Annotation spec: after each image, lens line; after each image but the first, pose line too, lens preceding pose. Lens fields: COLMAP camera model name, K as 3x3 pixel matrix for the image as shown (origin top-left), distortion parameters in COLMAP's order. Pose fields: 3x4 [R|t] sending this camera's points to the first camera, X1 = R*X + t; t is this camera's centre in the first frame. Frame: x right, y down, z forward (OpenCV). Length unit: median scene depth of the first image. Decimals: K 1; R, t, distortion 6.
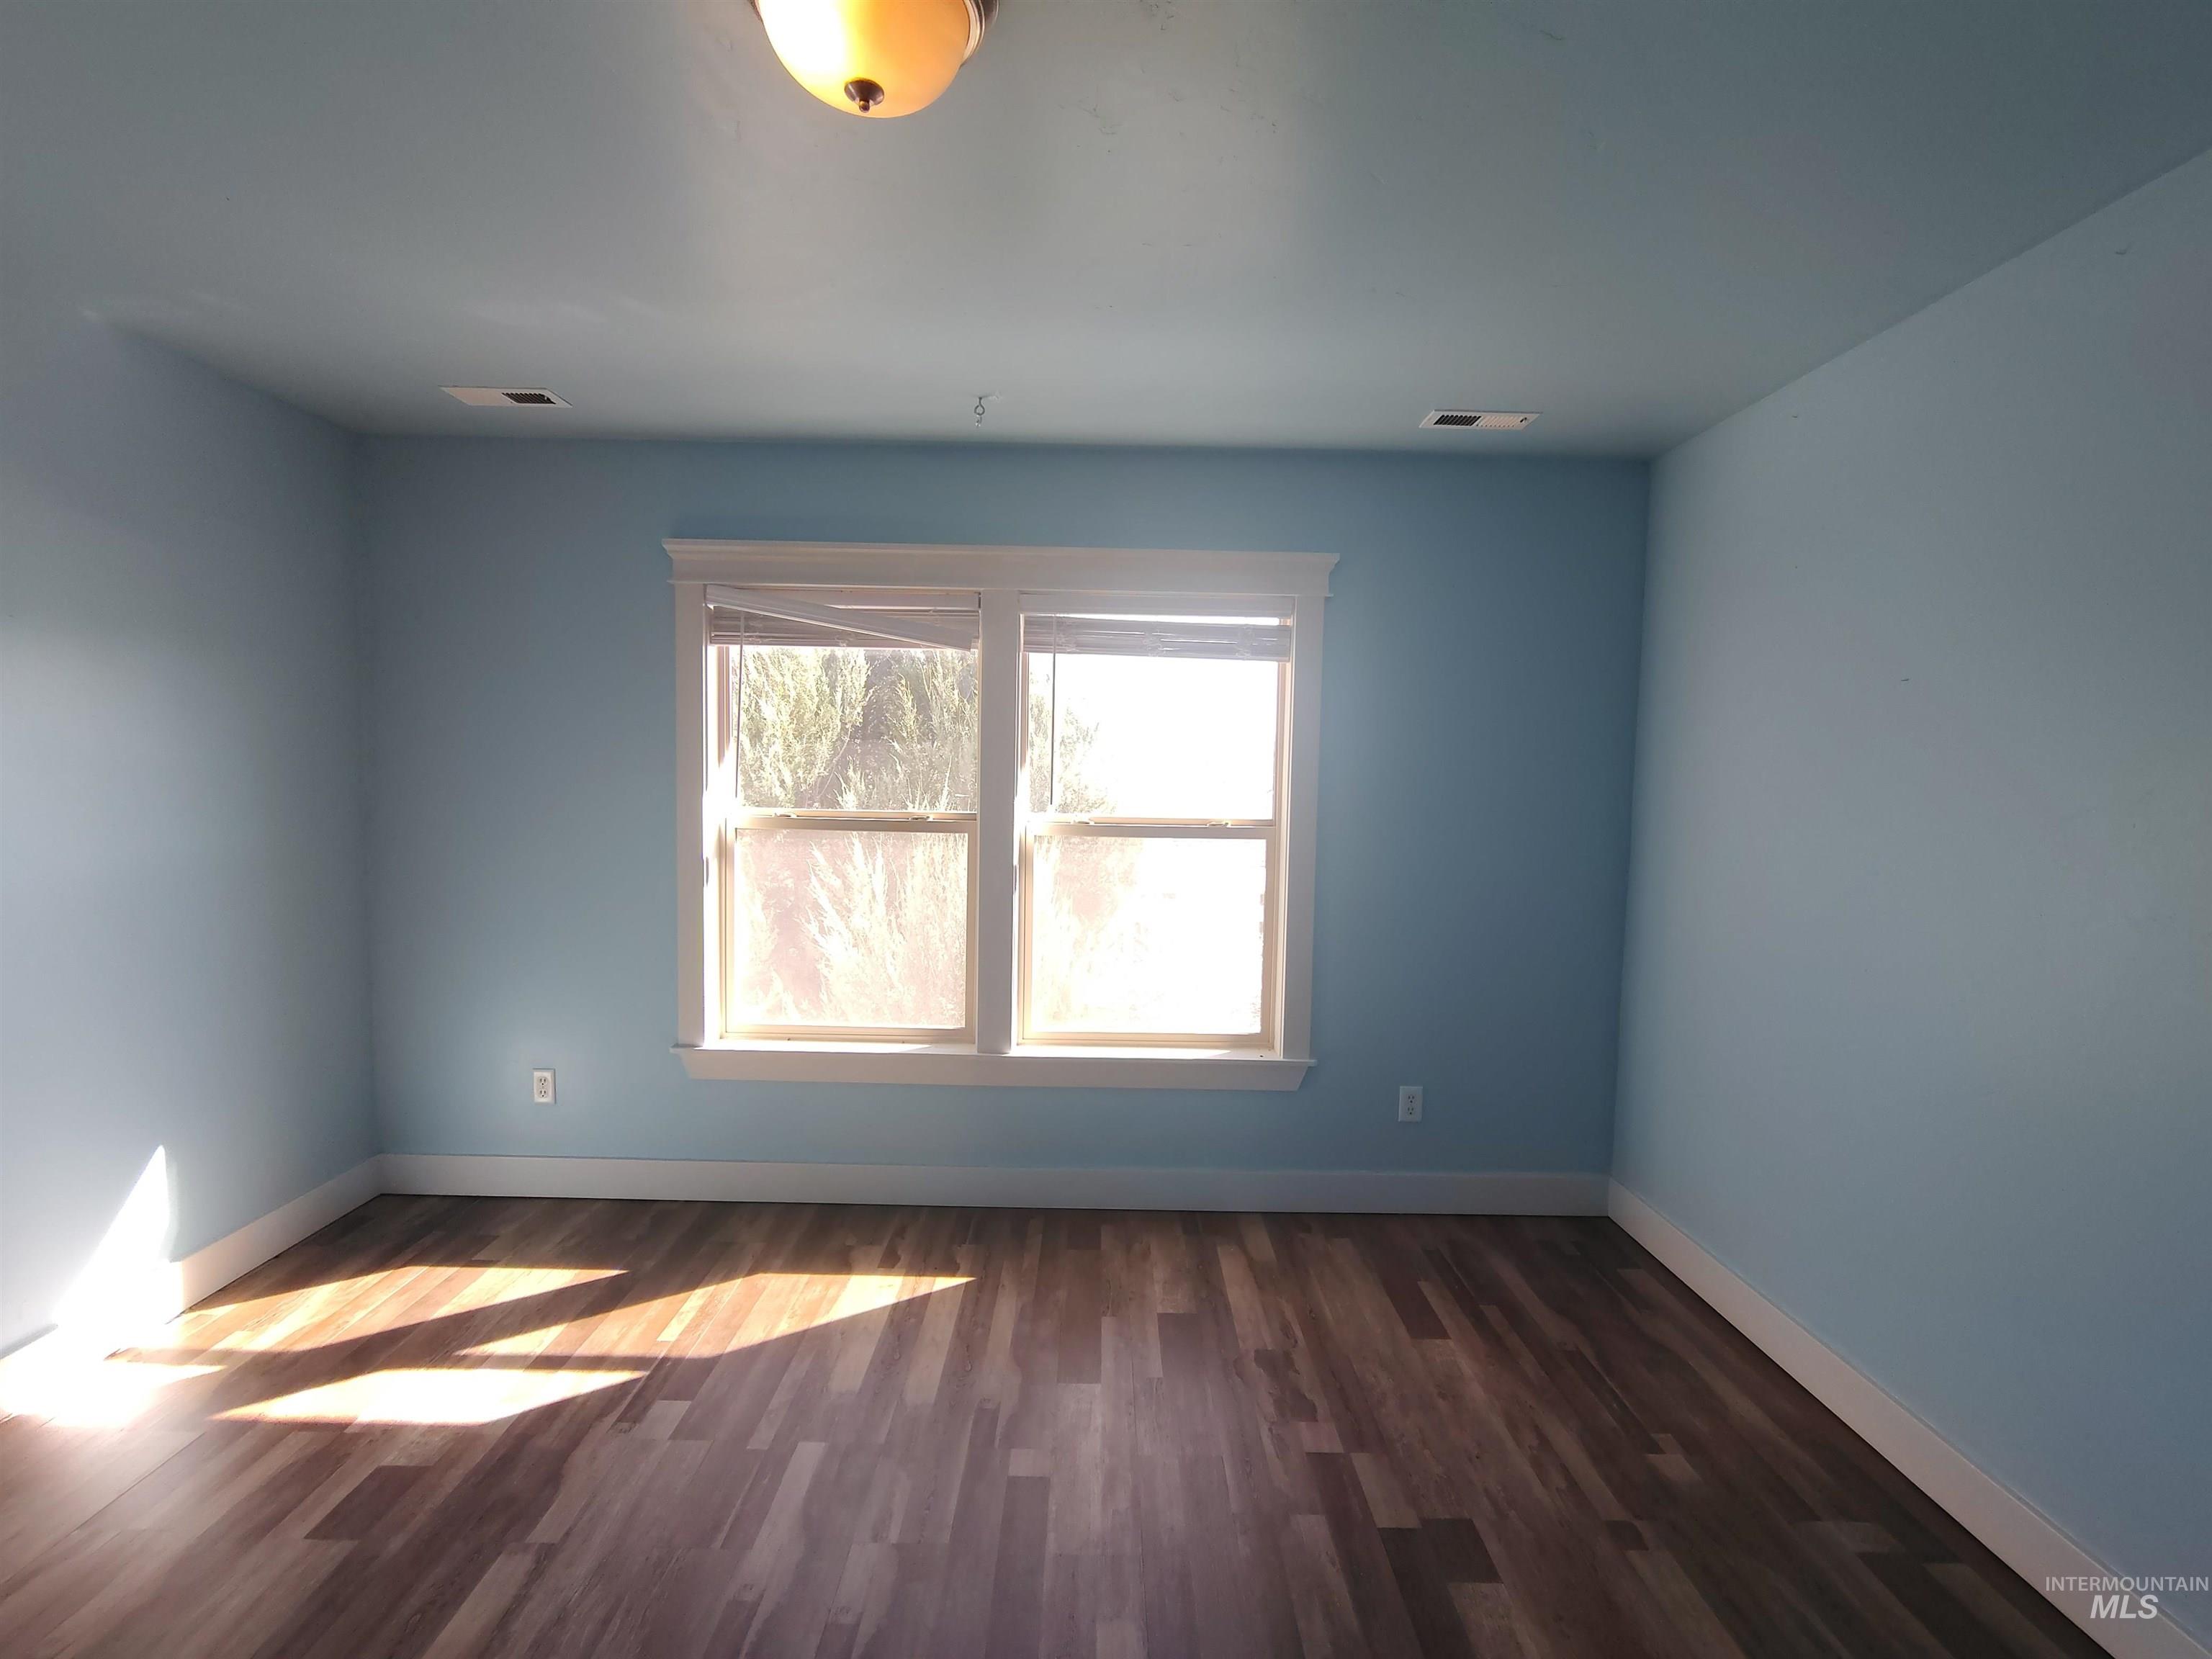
lens RADIAL K [[1034.5, 0, 1102.2], [0, 1034.5, 841.8], [0, 0, 1]] dist [-0.010712, 0.006180]
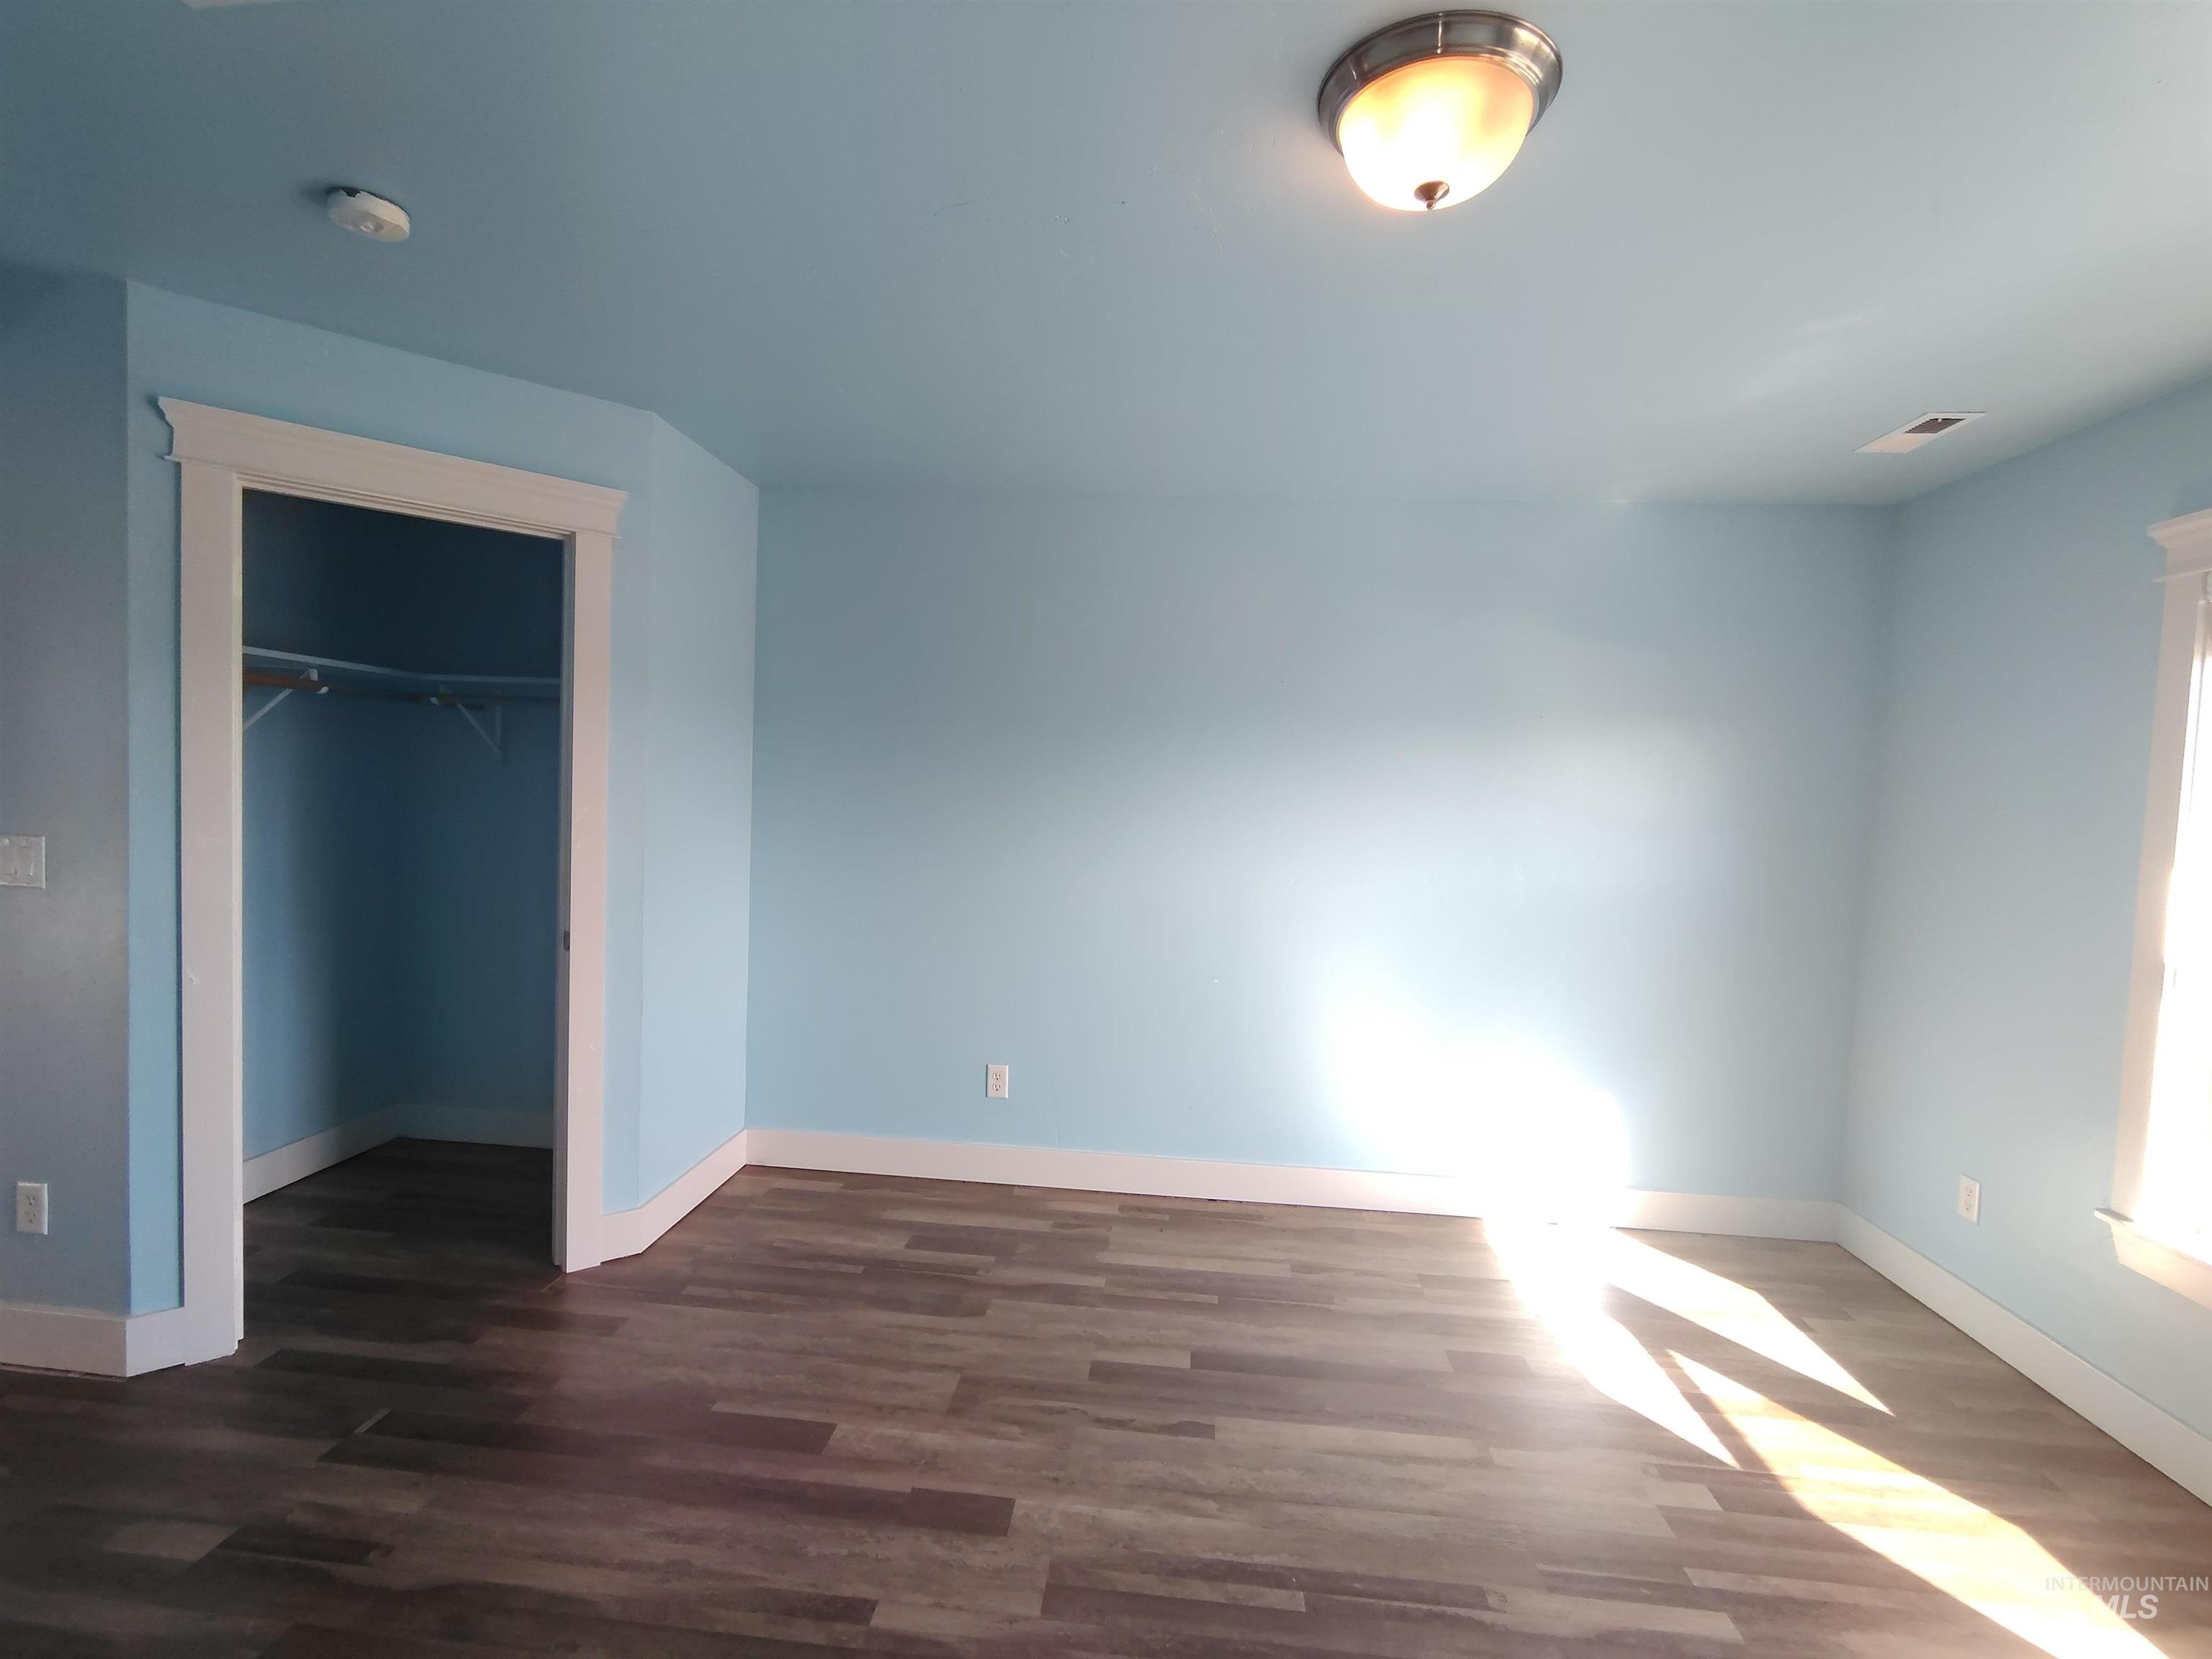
lens RADIAL K [[1034.5, 0, 1102.2], [0, 1034.5, 841.8], [0, 0, 1]] dist [-0.010712, 0.006180]
pose [[-0.096483, 0.028020, -0.994940, 0.445042], [-0.110724, 0.993097, 0.038705, -0.013504], [0.989157, 0.113898, -0.092715, 0.393128]]
